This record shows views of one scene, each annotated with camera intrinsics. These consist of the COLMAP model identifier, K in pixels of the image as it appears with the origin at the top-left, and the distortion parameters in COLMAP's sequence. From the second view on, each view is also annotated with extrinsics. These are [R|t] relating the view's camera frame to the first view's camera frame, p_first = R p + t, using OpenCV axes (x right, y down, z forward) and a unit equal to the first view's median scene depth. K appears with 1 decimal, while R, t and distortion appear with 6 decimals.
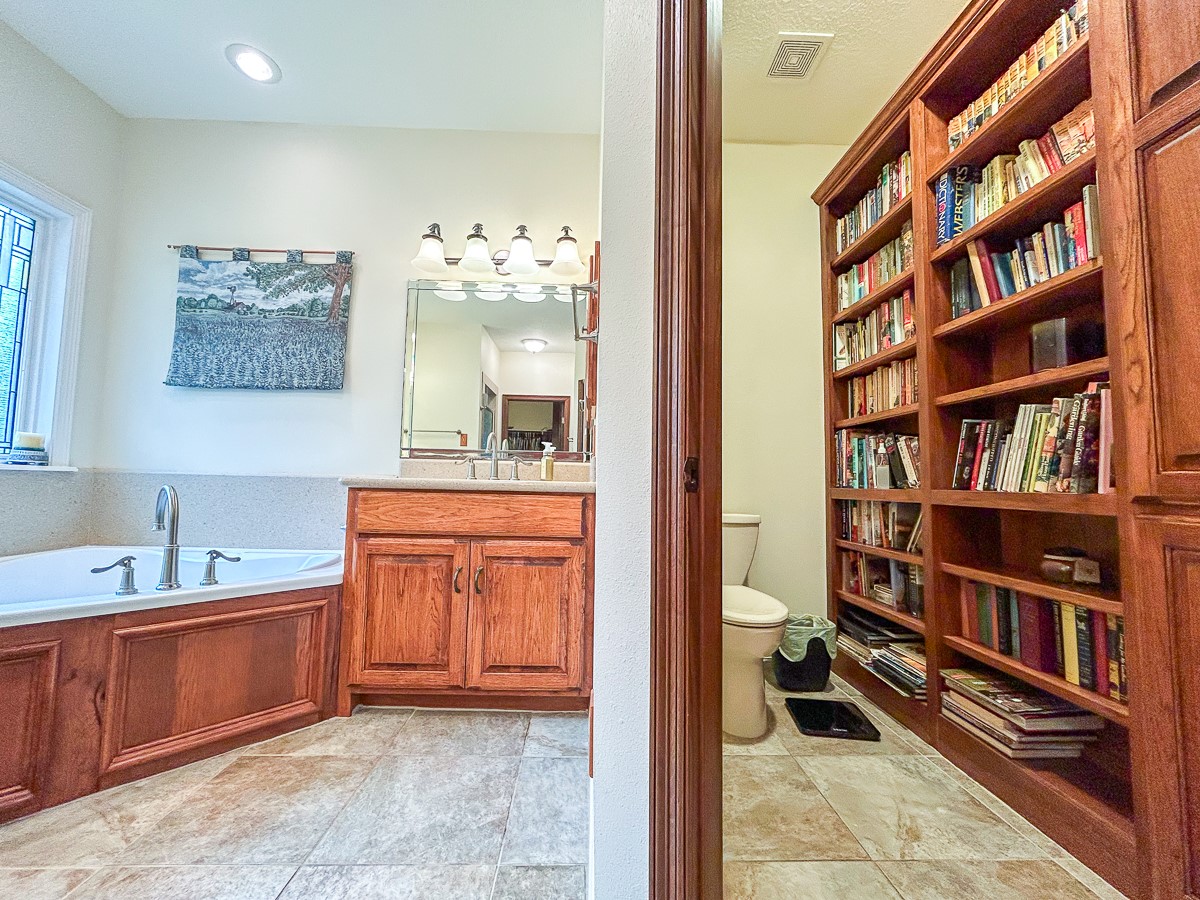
lens RADIAL K [[485.2, 0, 601.1], [0, 485.2, 446.4], [0, 0, 1]] dist [-0.003370, 0.000572]
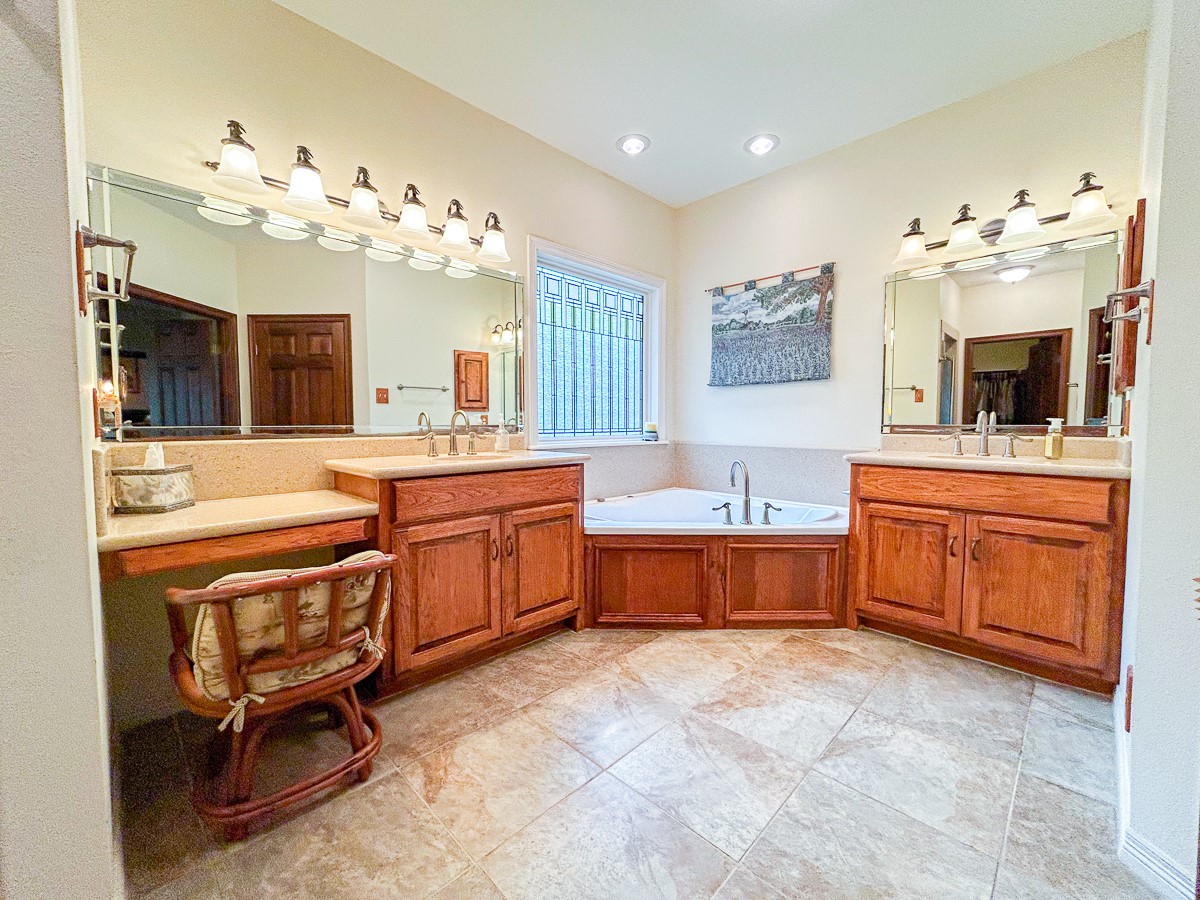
lens RADIAL K [[485.2, 0, 600.0], [0, 485.2, 449.4], [0, 0, 1]] dist [-0.003370, 0.000572]
pose [[0.681150, 0.019648, -0.731881, -0.026449], [0.068722, 0.993511, 0.090630, -0.117922], [0.728912, -0.112028, 0.675379, -0.376280]]
